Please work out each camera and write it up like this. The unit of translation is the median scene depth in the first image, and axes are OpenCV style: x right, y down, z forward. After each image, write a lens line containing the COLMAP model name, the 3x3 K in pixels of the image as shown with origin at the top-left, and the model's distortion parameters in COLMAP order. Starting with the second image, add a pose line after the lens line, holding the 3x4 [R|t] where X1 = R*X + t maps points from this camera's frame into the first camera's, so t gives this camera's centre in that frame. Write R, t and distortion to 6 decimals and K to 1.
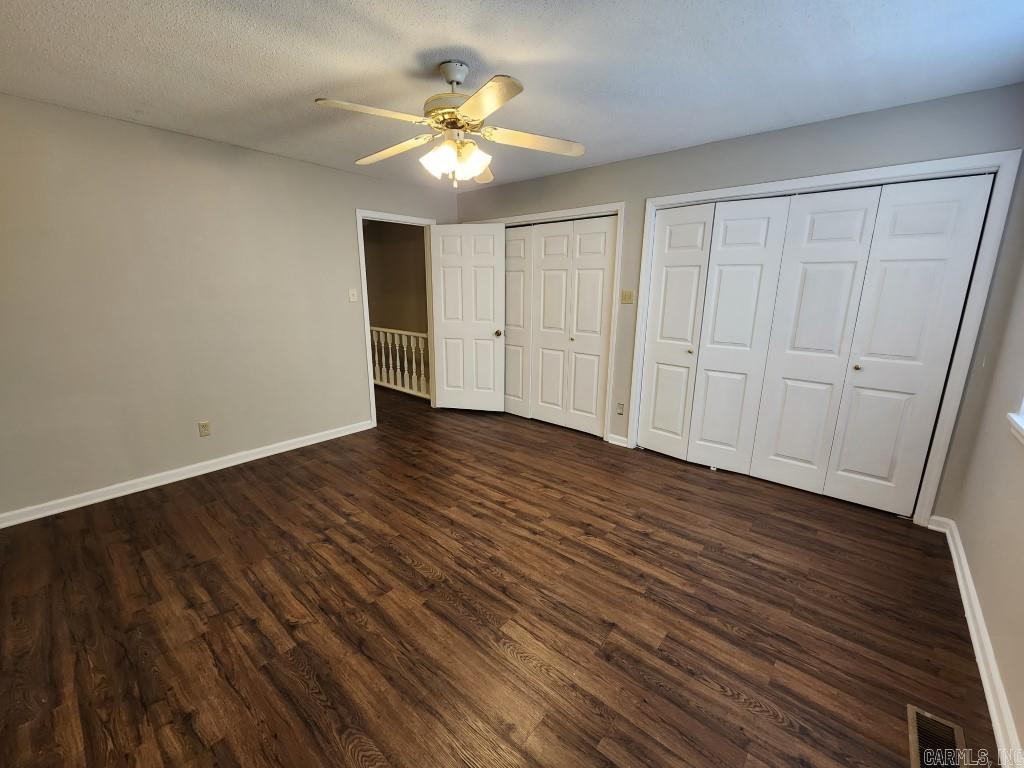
lens RADIAL K [[419.2, 0, 505.5], [0, 419.2, 379.0], [0, 0, 1]] dist [-0.000977, -0.000065]
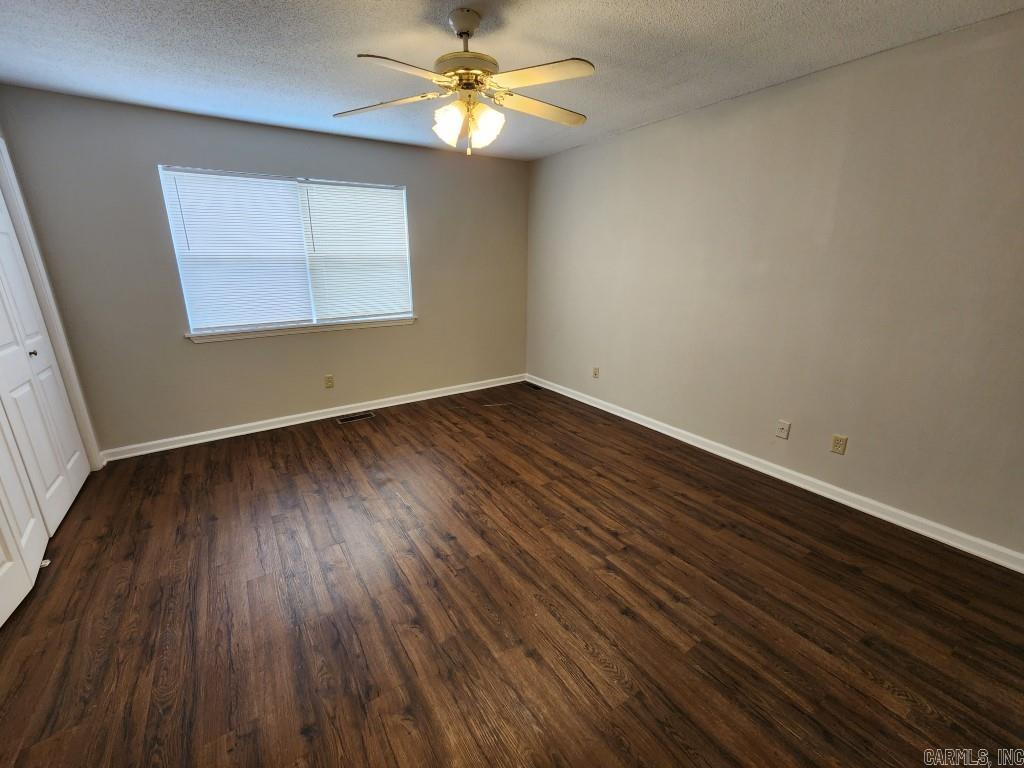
lens RADIAL K [[419.2, 0, 505.5], [0, 419.2, 379.0], [0, 0, 1]] dist [-0.000977, -0.000065]
pose [[-0.964731, -0.073224, 0.252847, -0.444491], [0.056686, 0.880208, 0.471191, -0.424133], [-0.257060, 0.468906, -0.845013, 1.880024]]
